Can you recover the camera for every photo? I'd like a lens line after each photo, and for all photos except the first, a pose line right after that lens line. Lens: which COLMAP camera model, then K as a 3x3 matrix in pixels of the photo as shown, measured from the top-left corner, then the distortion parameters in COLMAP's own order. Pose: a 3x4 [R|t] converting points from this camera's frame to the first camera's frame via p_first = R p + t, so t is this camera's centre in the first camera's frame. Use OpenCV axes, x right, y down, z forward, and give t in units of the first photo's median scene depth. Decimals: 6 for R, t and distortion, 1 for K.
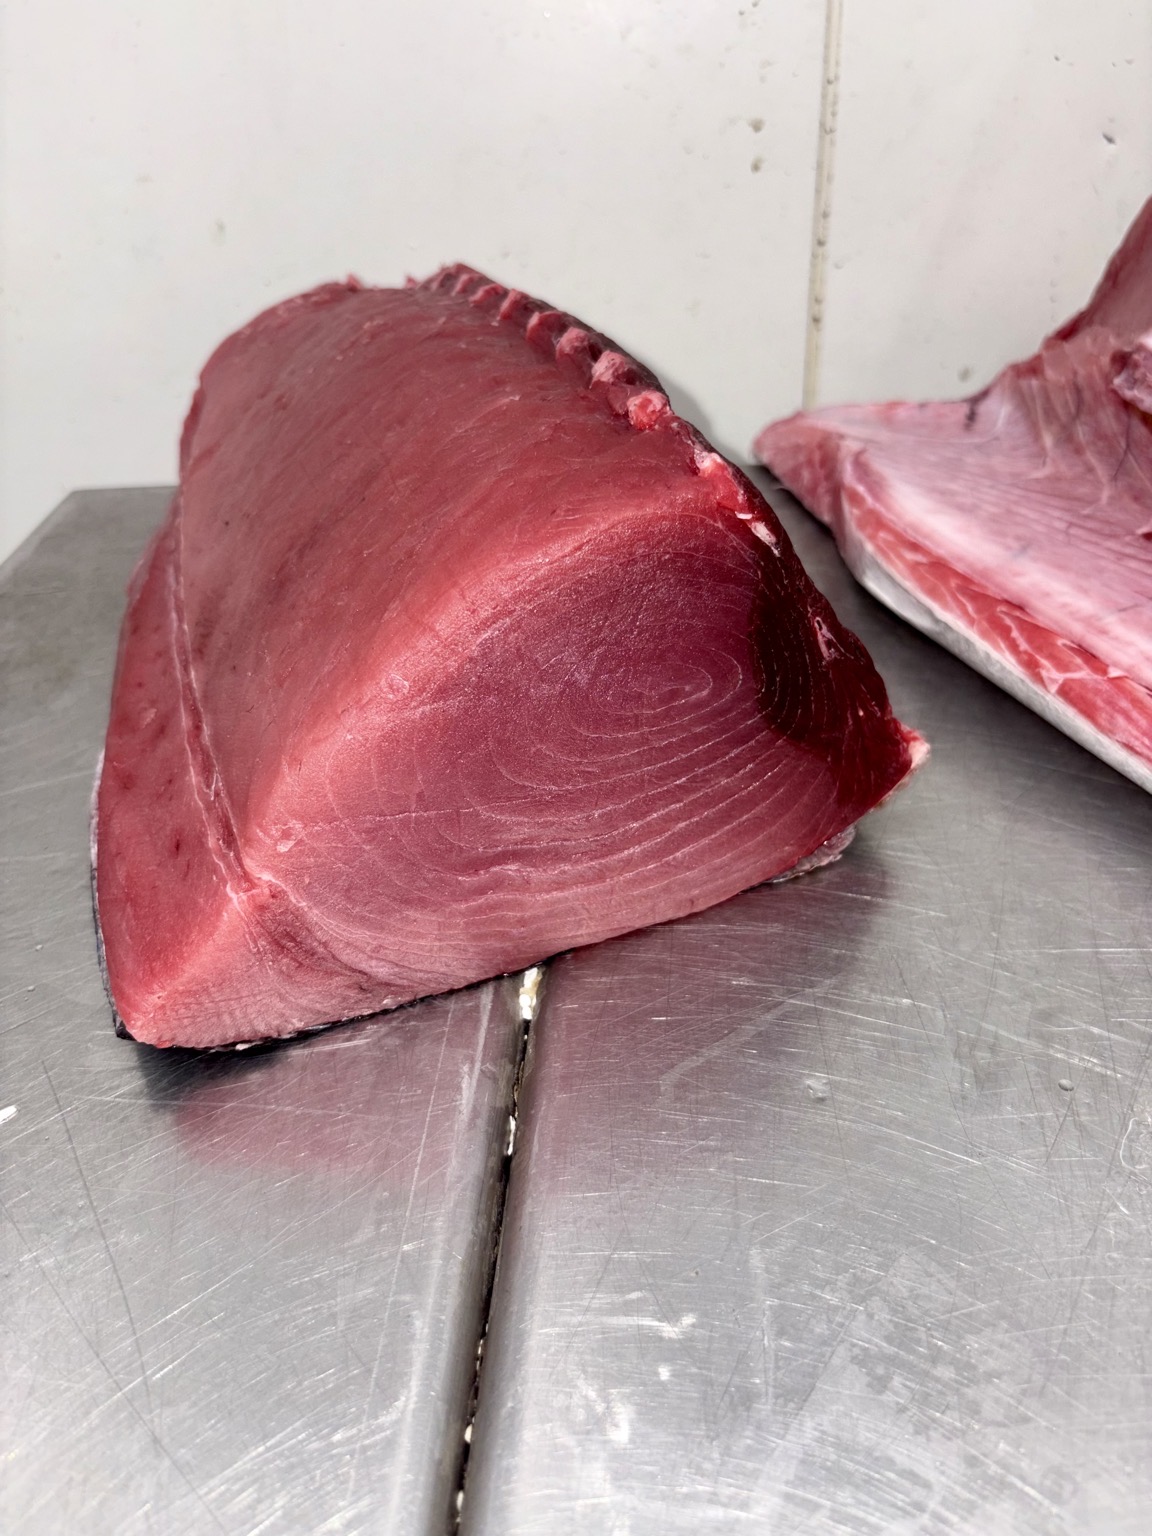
lens RADIAL K [[1209.3, 0, 576.0], [0, 1209.3, 768.0], [0, 0, 1]] dist [0.098490, -0.127960]
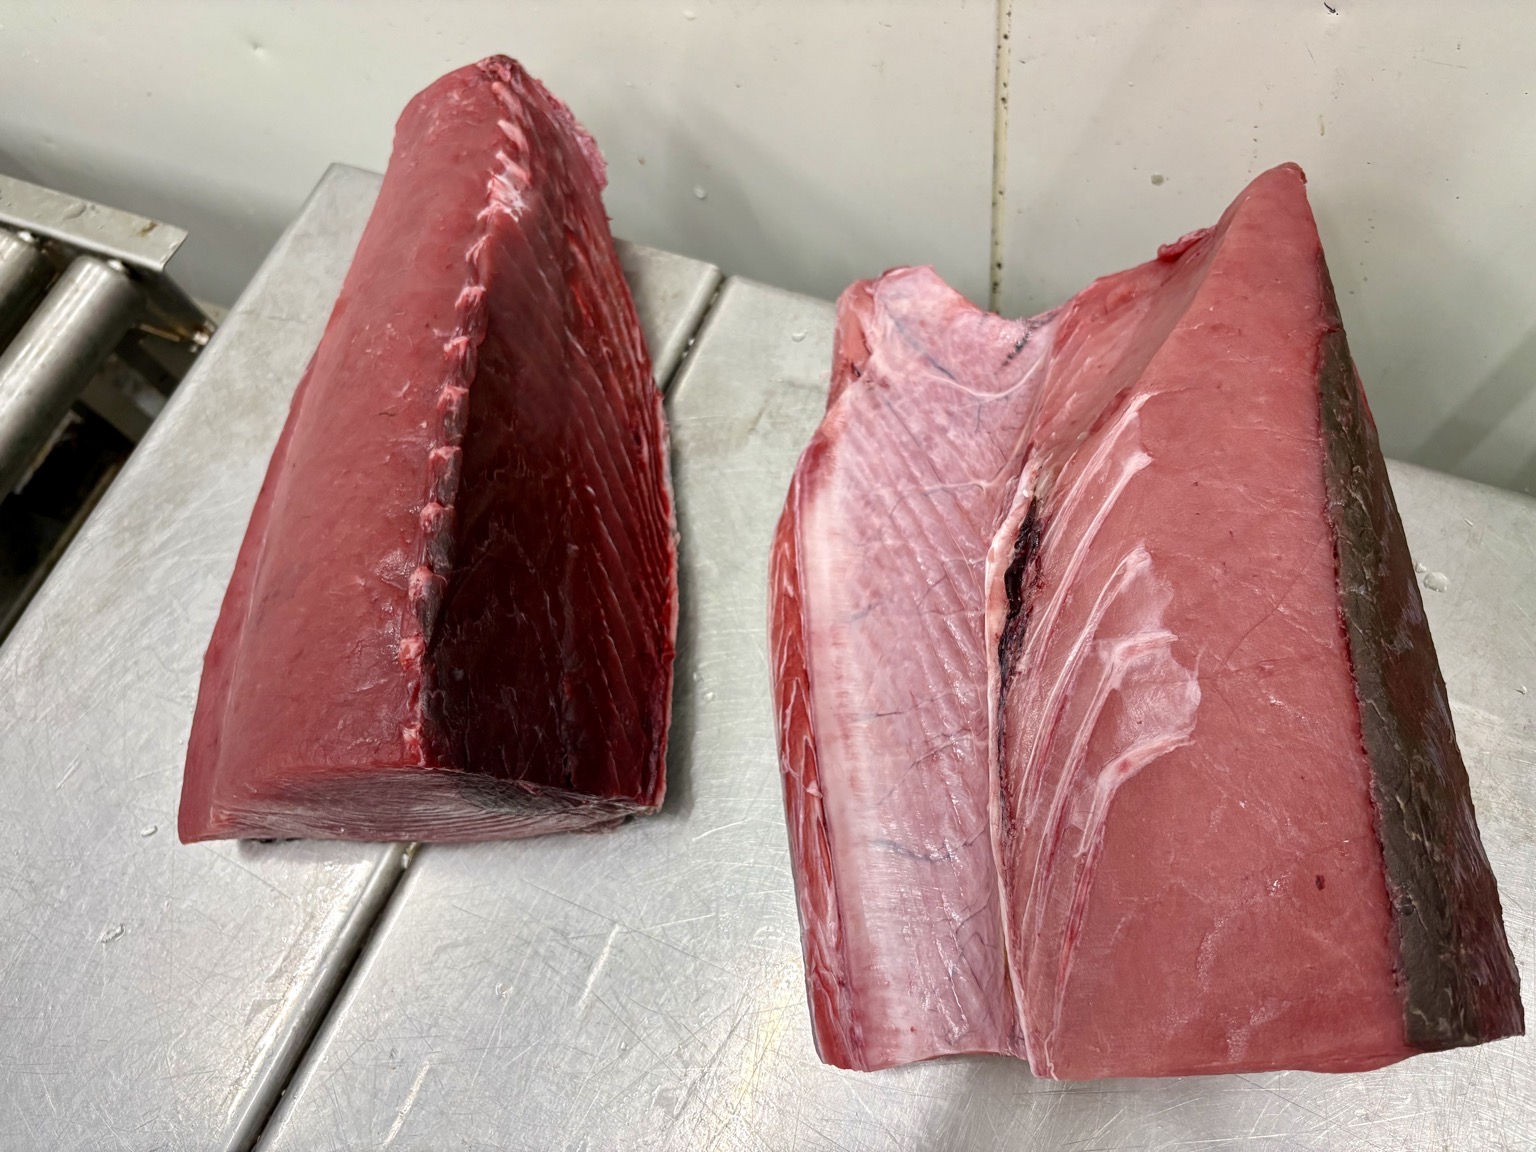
lens RADIAL K [[1269.8, 0, 768.0], [0, 1269.8, 576.0], [0, 0, 1]] dist [0.002080, 0.000851]
pose [[0.923045, 0.298271, -0.242946, 0.782776], [-0.122571, 0.826650, 0.549204, -1.219324], [0.364643, -0.477162, 0.799595, -0.037817]]
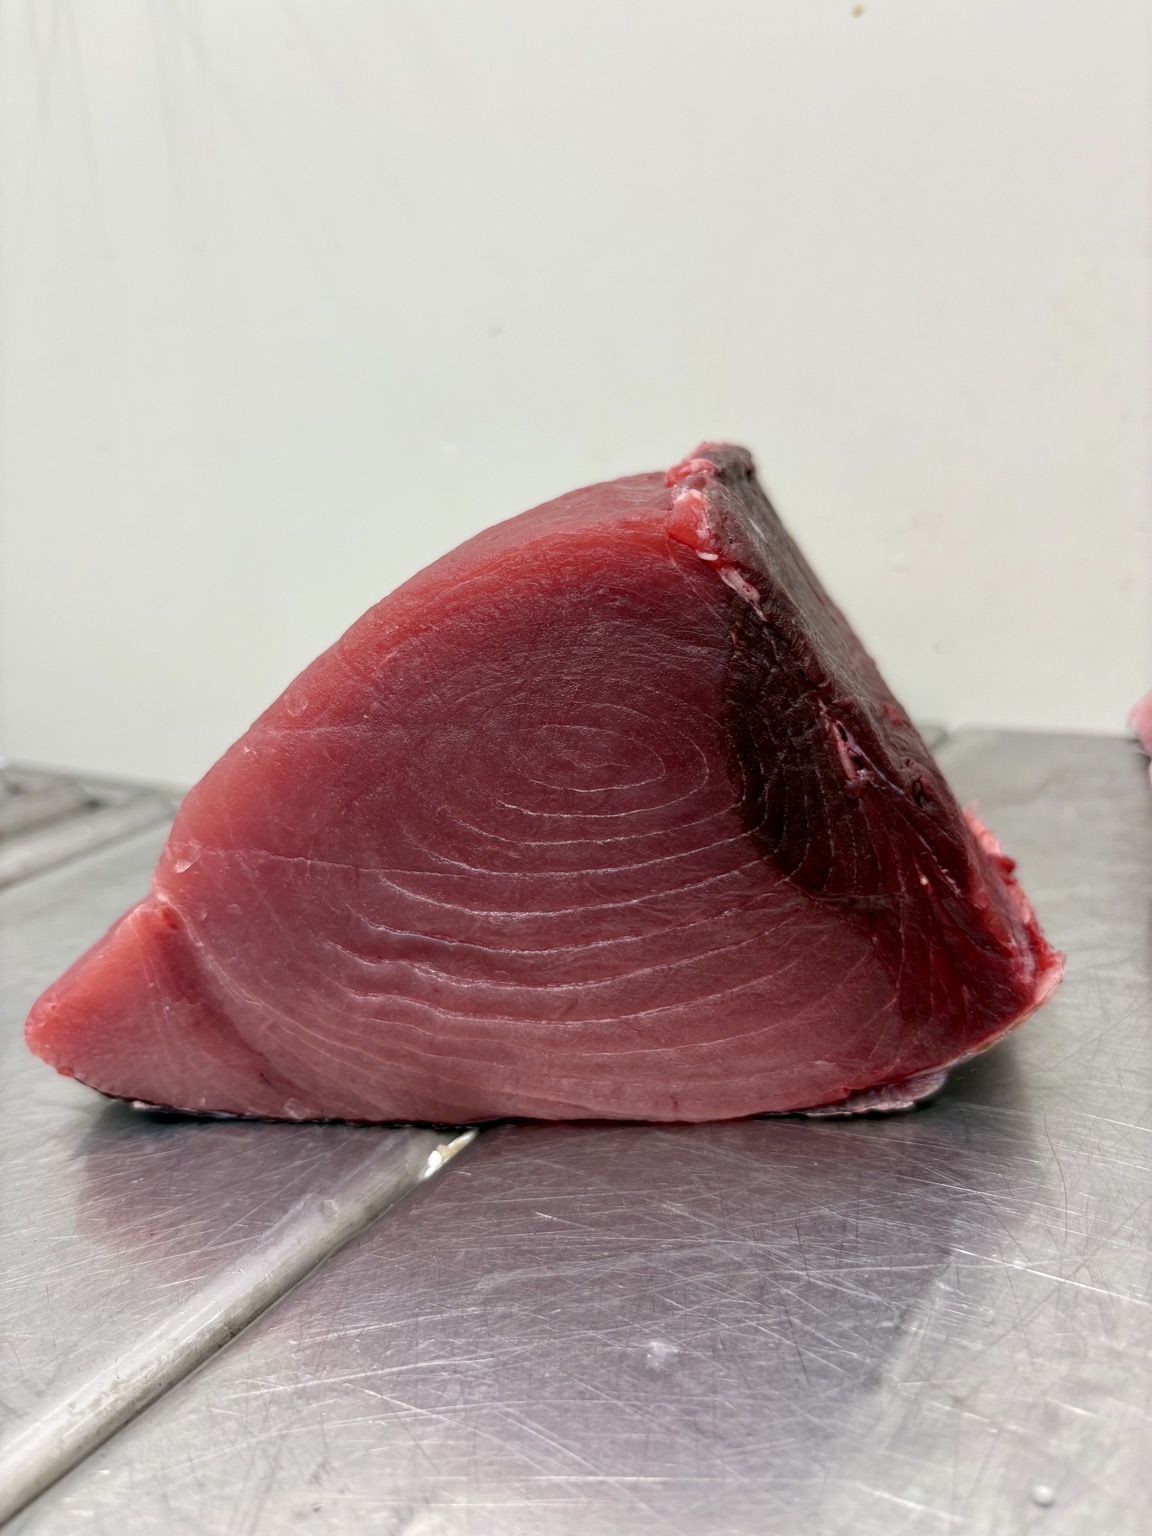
lens RADIAL K [[1227.4, 0, 576.0], [0, 1227.4, 768.0], [0, 0, 1]] dist [-0.009096, -0.008972]
pose [[0.860516, 0.112830, -0.496771, 0.431312], [-0.263983, 0.932783, -0.245416, 0.131405], [0.435689, 0.342324, 0.832460, 0.295945]]
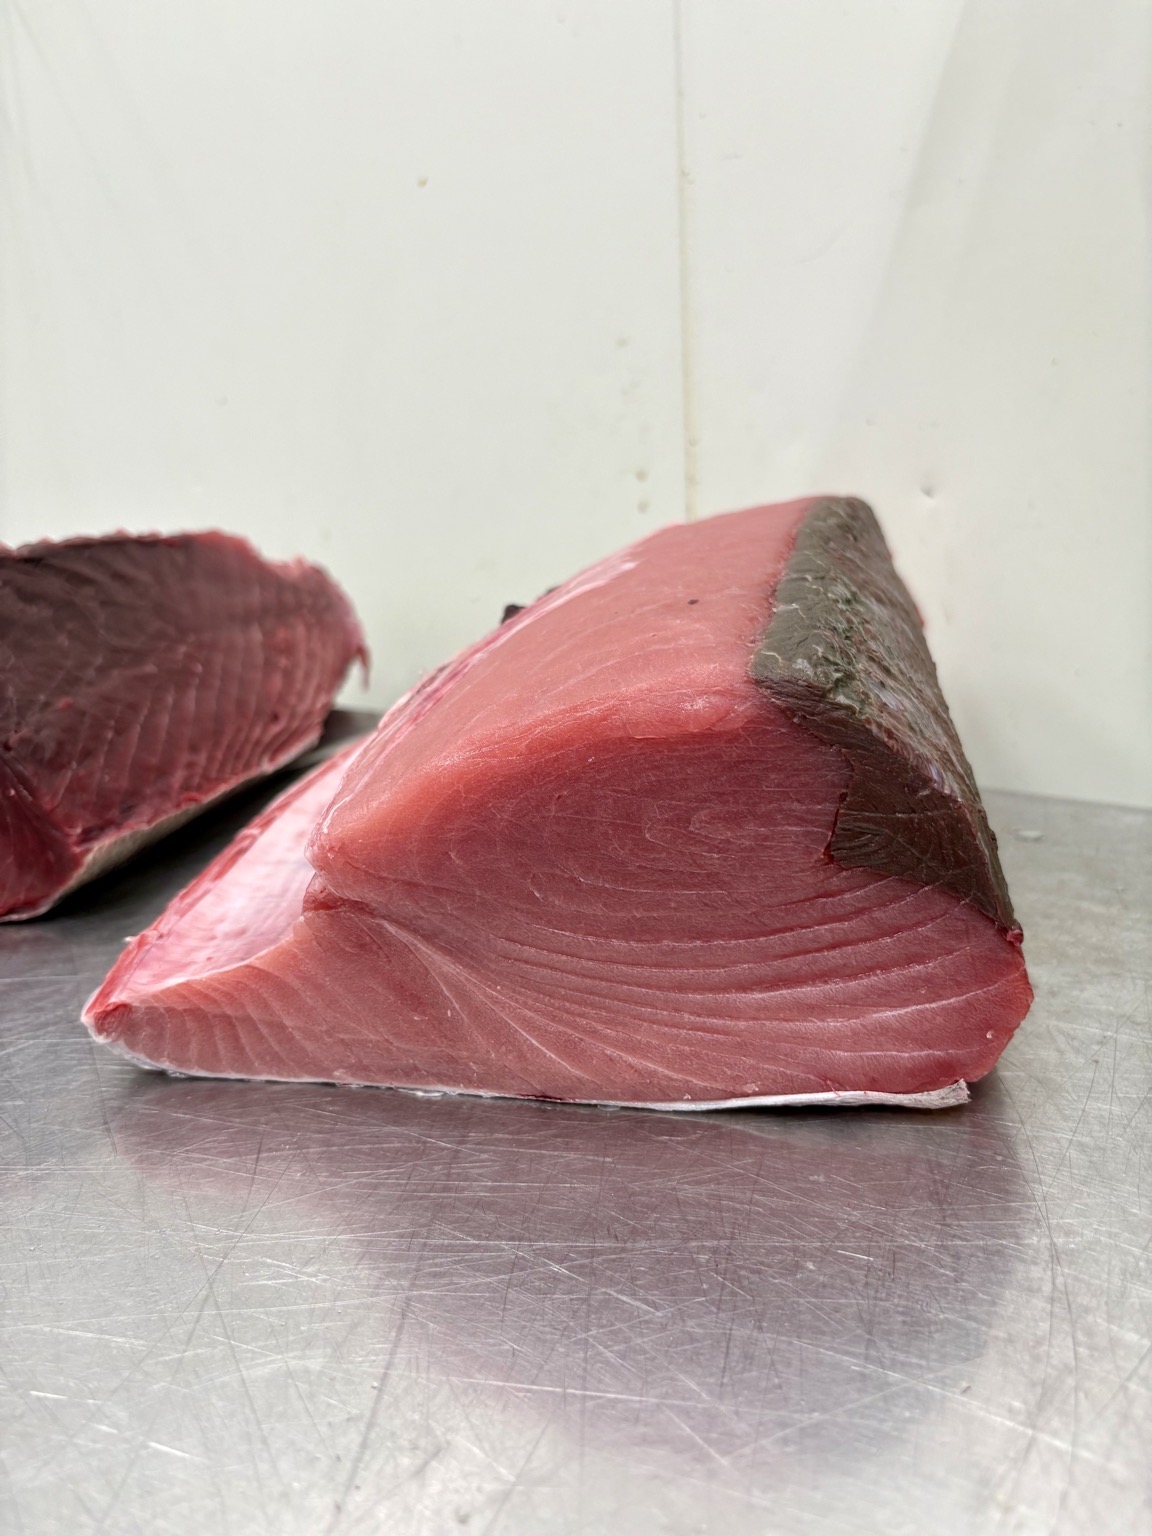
lens RADIAL K [[1216.3, 0, 576.0], [0, 1216.3, 768.0], [0, 0, 1]] dist [0.188641, -0.653268]
pose [[0.800158, 0.143466, -0.582378, 1.604241], [-0.316611, 0.925701, -0.206966, 0.014573], [0.509415, 0.349993, 0.786130, 0.247759]]
